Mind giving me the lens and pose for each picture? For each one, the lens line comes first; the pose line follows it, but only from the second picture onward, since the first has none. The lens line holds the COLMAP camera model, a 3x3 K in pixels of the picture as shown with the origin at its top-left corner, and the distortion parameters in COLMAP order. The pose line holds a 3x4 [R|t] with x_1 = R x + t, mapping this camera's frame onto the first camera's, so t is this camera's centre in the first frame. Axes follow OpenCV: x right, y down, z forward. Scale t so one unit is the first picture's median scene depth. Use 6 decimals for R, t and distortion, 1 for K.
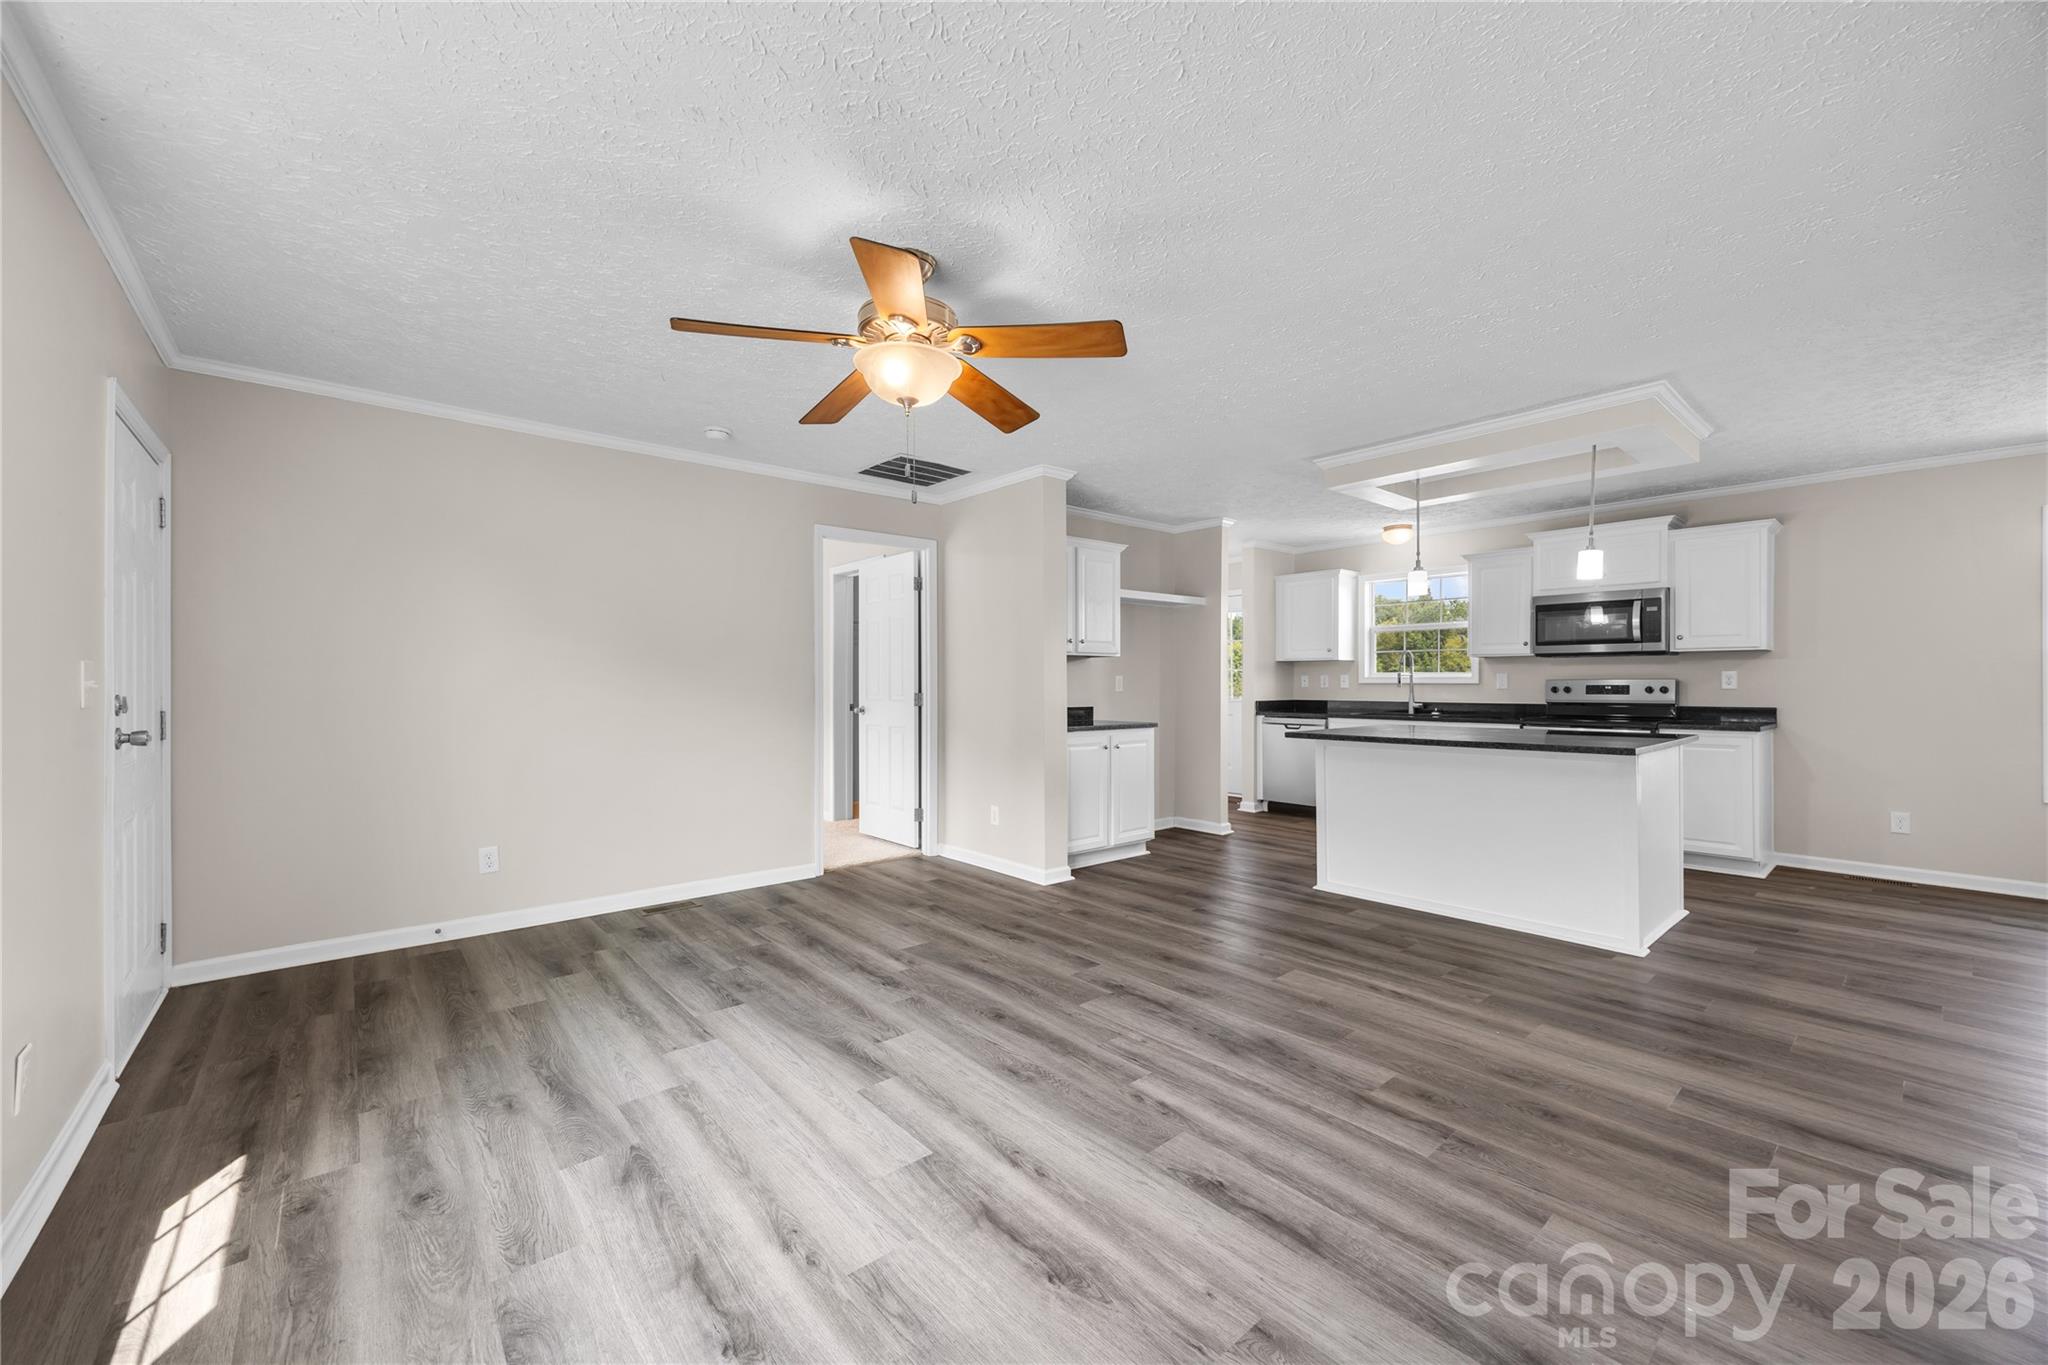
lens RADIAL K [[796.2, 0, 1020.9], [0, 796.2, 683.8], [0, 0, 1]] dist [0.001272, -0.000038]
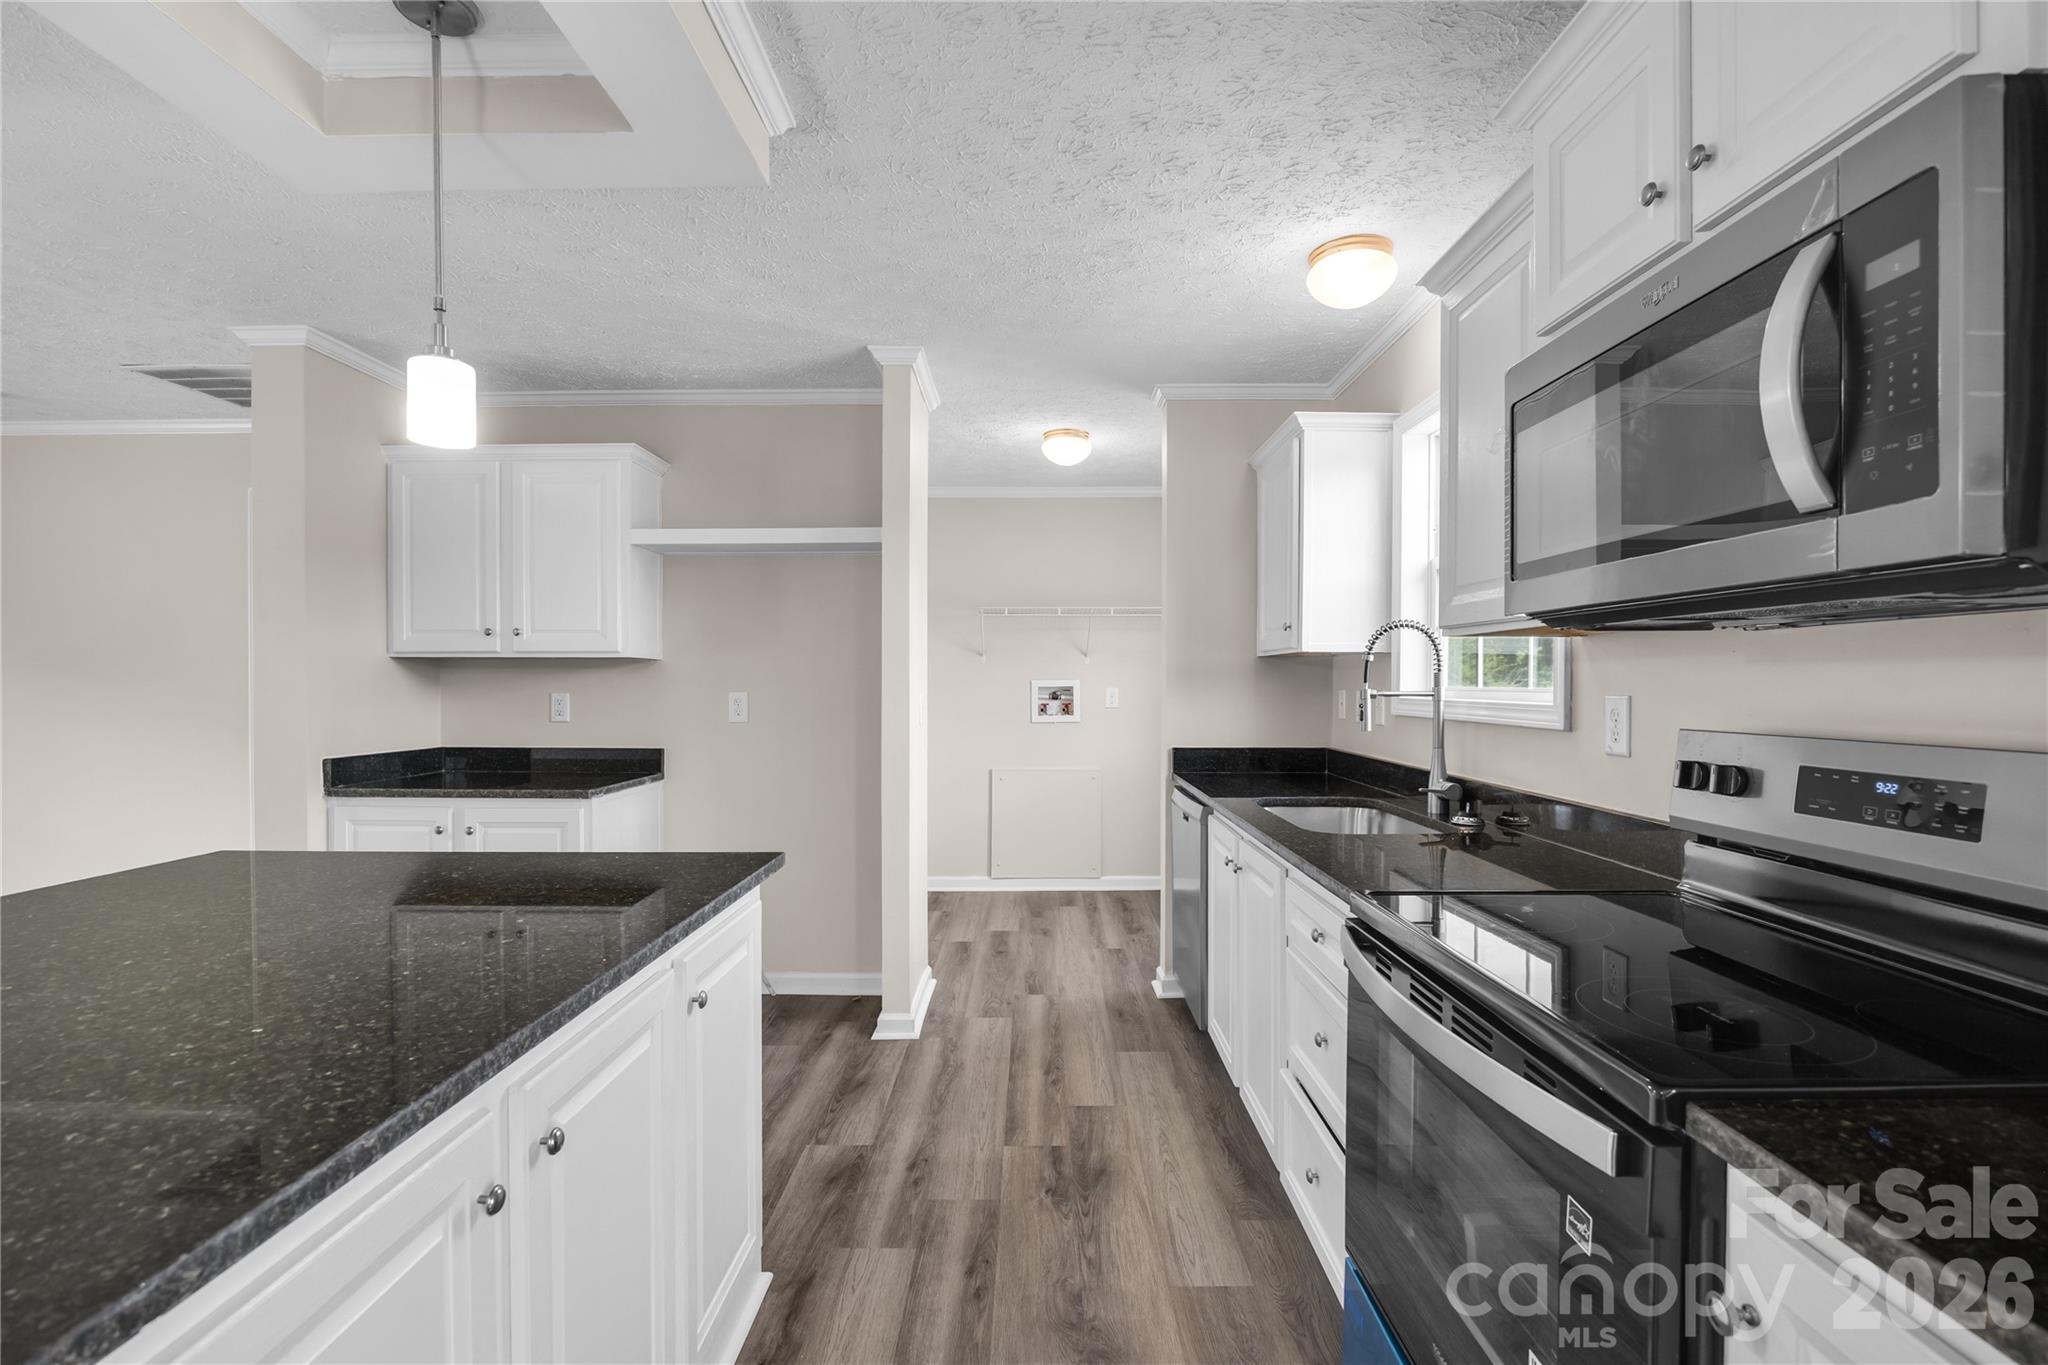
lens RADIAL K [[911.4, 0, 1022.3], [0, 911.4, 690.1], [0, 0, 1]] dist [-0.011590, 0.000524]
pose [[0.754392, 0.007639, -0.656380, 1.133410], [-0.001896, 0.999953, 0.009459, -0.029545], [0.656421, -0.005891, 0.754371, 1.128059]]
